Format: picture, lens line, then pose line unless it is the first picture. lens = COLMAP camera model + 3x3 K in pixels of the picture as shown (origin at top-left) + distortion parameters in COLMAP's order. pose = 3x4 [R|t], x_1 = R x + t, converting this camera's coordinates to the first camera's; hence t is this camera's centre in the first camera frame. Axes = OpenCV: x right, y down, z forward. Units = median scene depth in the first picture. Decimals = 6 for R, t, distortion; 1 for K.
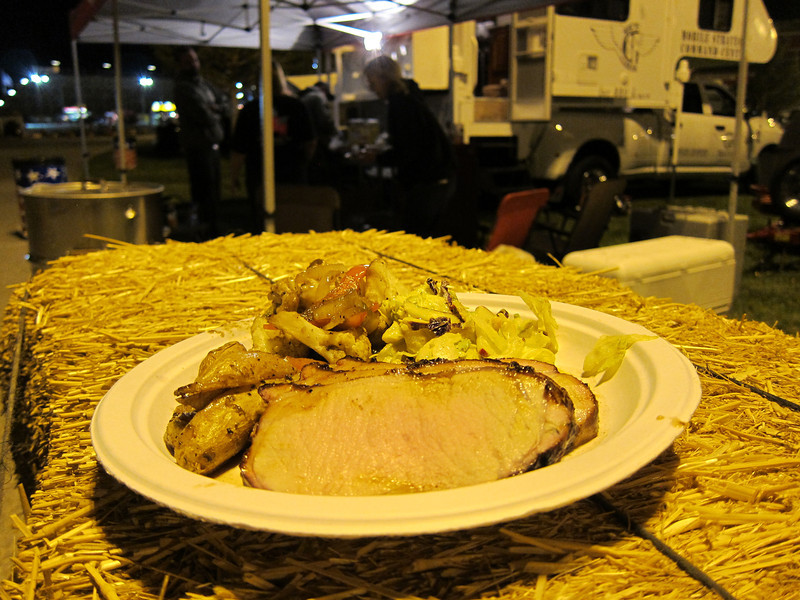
lens RADIAL K [[655.1, 0, 400.5], [0, 655.1, 300.3], [0, 0, 1]] dist [-0.048576, 0.006507]
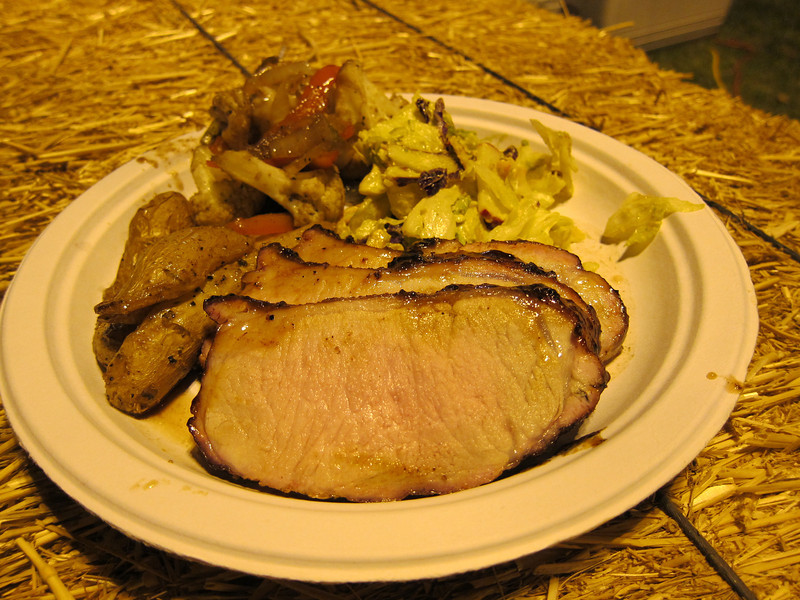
lens RADIAL K [[655.1, 0, 399.8], [0, 655.1, 301.0], [0, 0, 1]] dist [-0.048576, 0.006507]
pose [[0.998540, 0.005446, 0.053746, -0.020857], [-0.028117, 0.901916, 0.430995, -0.162883], [-0.046127, -0.431877, 0.900752, 0.229680]]
